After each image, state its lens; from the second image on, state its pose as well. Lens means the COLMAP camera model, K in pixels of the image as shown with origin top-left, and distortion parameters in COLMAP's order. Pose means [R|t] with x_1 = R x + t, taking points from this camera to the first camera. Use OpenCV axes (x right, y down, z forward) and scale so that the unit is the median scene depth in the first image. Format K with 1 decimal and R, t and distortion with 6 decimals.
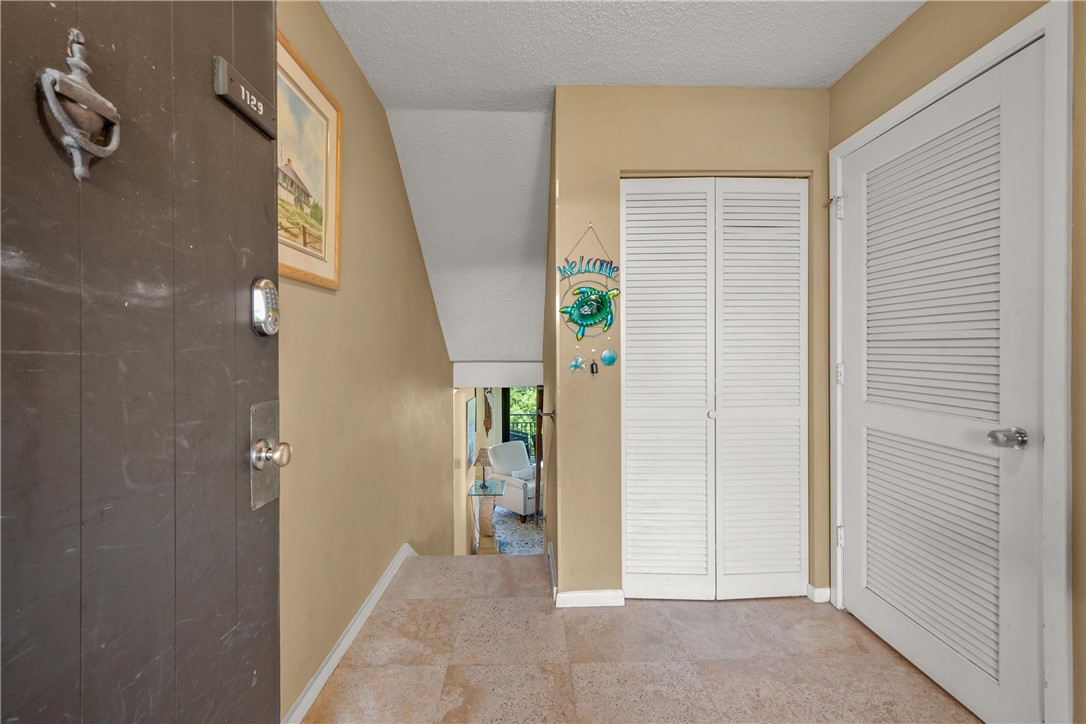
lens RADIAL K [[431.0, 0, 536.7], [0, 431.0, 356.7], [0, 0, 1]] dist [-0.002622, -0.000649]
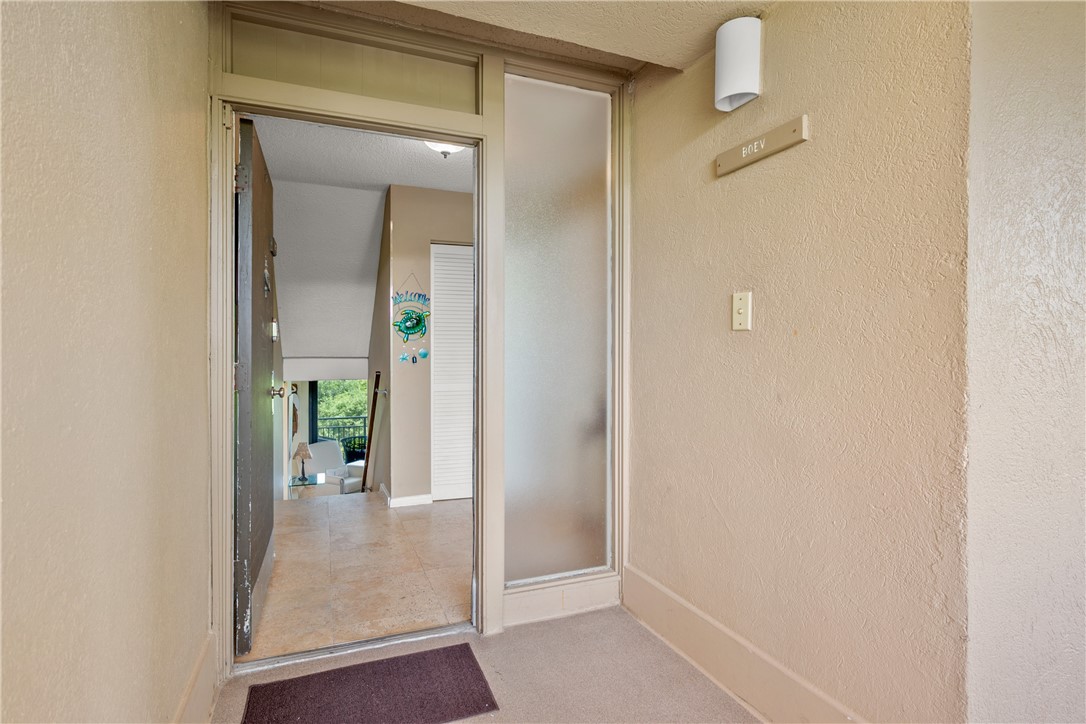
lens RADIAL K [[527.8, 0, 536.4], [0, 527.8, 354.1], [0, 0, 1]] dist [0.002822, -0.000448]
pose [[0.932638, 0.002990, 0.360800, -0.156262], [-0.002238, 0.999994, -0.002504, 0.009153], [-0.360806, 0.001528, 0.932640, -1.028060]]
